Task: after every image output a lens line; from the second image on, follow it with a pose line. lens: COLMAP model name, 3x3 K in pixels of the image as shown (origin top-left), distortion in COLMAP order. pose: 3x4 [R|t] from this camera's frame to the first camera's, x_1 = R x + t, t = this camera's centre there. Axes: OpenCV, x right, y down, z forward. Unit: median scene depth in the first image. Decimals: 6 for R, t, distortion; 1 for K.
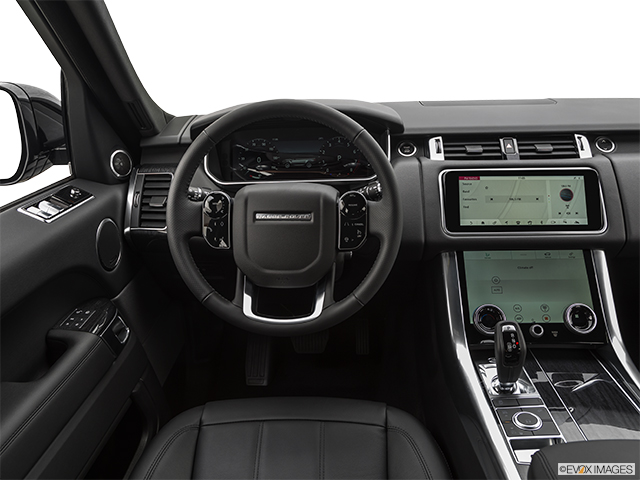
lens RADIAL K [[538.4, 0, 320.0], [0, 538.4, 240.0], [0, 0, 1]] dist [-0.008710, -0.011306]
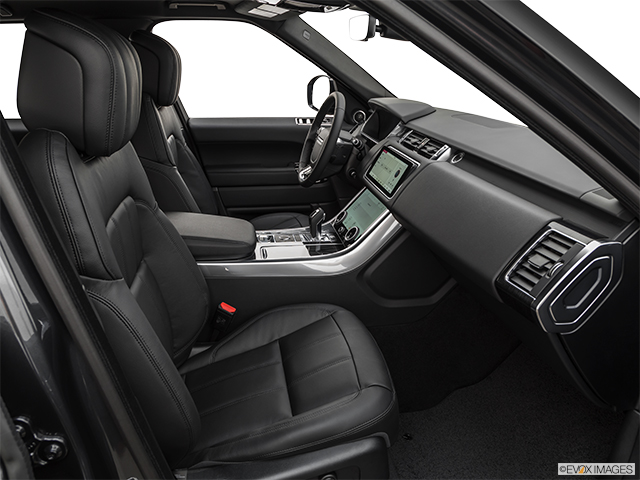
lens RADIAL K [[475.4, 0, 320.0], [0, 475.4, 240.0], [0, 0, 1]] dist [-0.010096, -0.002480]
pose [[0.196188, 0.383218, -0.902582, 1.778278], [-0.349395, 0.887374, 0.300815, -0.254309], [0.916206, 0.256342, 0.307986, 0.402069]]
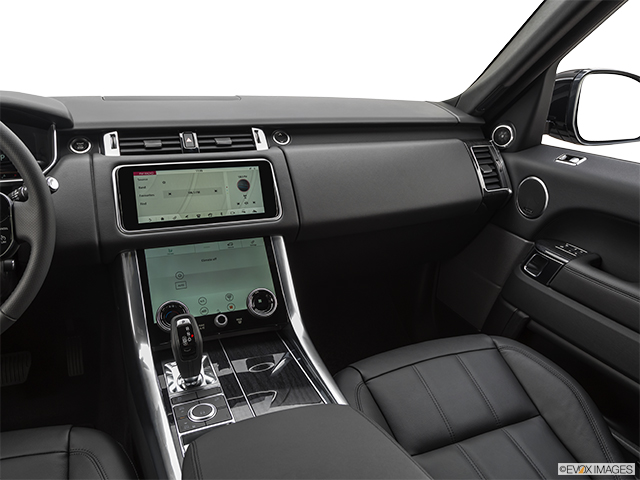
lens RADIAL K [[538.4, 0, 320.0], [0, 538.4, 240.0], [0, 0, 1]] dist [-0.008710, -0.011306]
pose [[0.909328, -0.088450, 0.406569, 0.163129], [0.093671, 0.995578, 0.007087, 0.026774], [-0.405398, 0.031639, 0.913593, -0.002109]]
